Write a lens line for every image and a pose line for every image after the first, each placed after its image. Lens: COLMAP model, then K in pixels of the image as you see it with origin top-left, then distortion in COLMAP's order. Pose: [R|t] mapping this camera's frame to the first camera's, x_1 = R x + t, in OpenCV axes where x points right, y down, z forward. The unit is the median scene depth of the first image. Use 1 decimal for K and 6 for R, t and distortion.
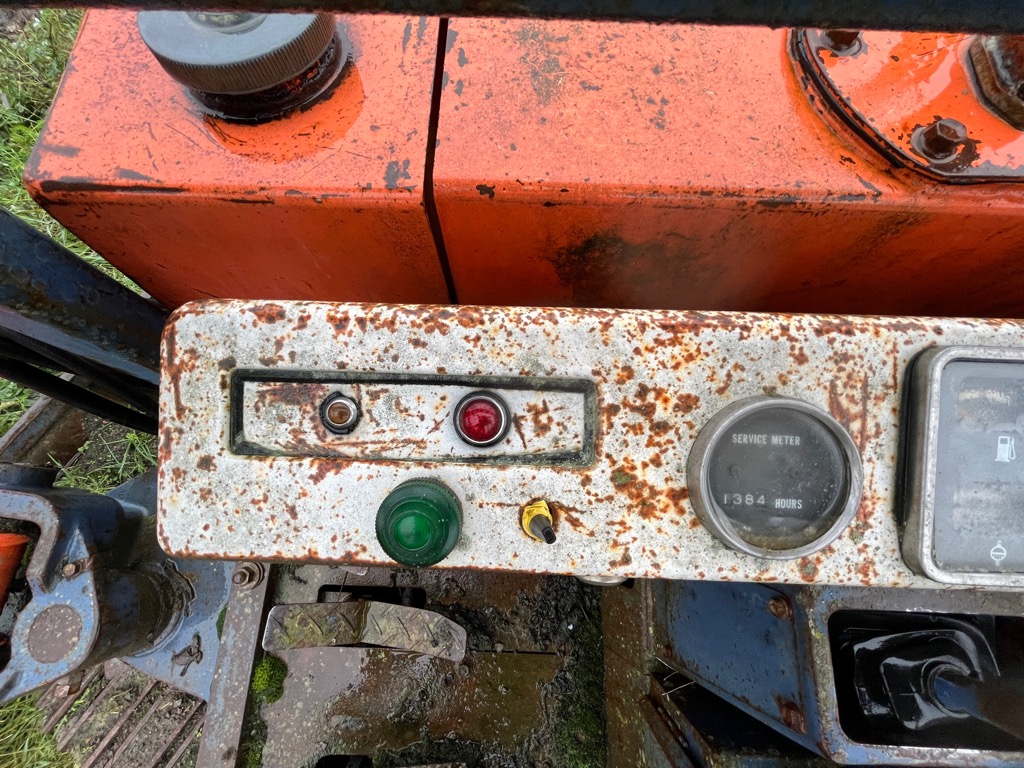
lens RADIAL K [[413.8, 0, 506.8], [0, 413.8, 385.9], [0, 0, 1]] dist [-0.002829, -0.001086]
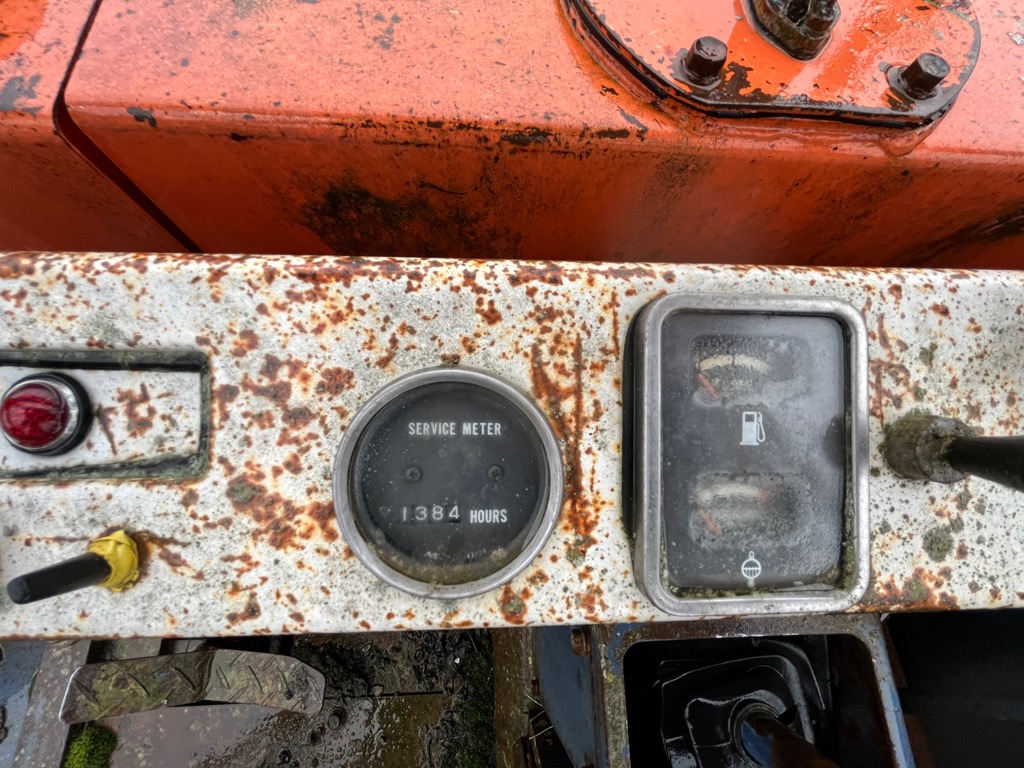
lens RADIAL K [[413.3, 0, 508.5], [0, 413.3, 385.9], [0, 0, 1]] dist [-0.003397, -0.001199]
pose [[0.995763, -0.026793, 0.087963, 0.667162], [0.029974, 0.998936, -0.035045, 0.083751], [-0.086931, 0.037533, 0.995507, 0.267210]]
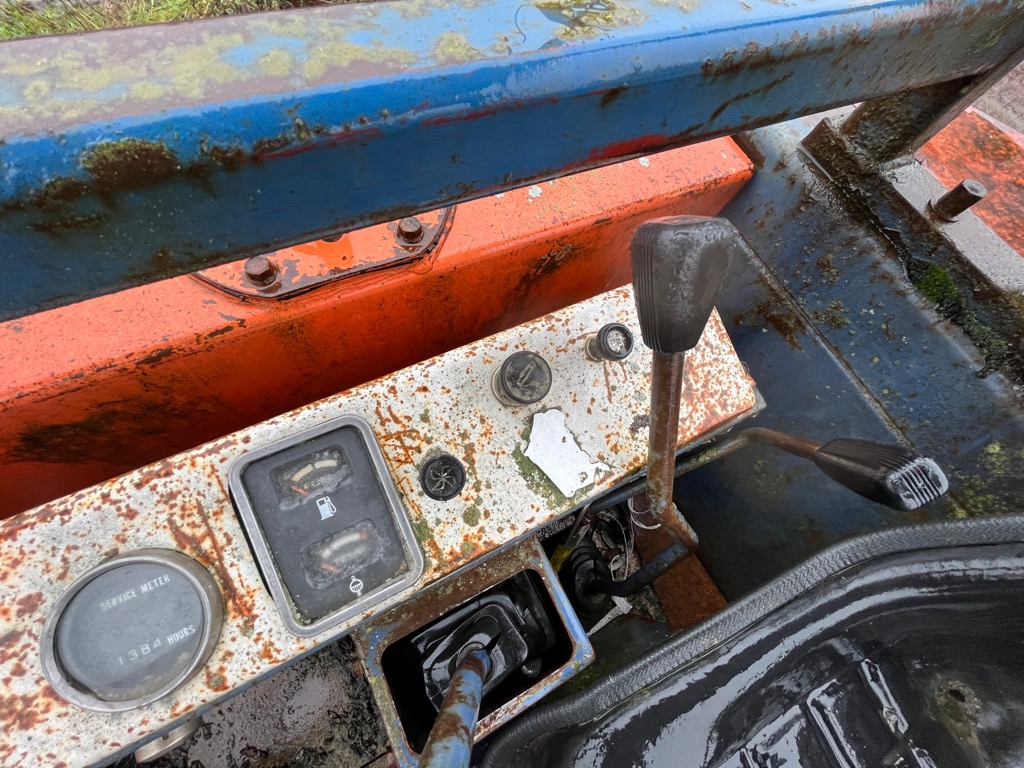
lens RADIAL K [[413.8, 0, 506.8], [0, 413.8, 385.9], [0, 0, 1]] dist [-0.002829, -0.001086]
pose [[0.869690, -0.395273, 0.295632, 1.398341], [0.422594, 0.905748, -0.032159, 0.086275], [-0.255056, 0.152901, 0.954761, -0.391650]]
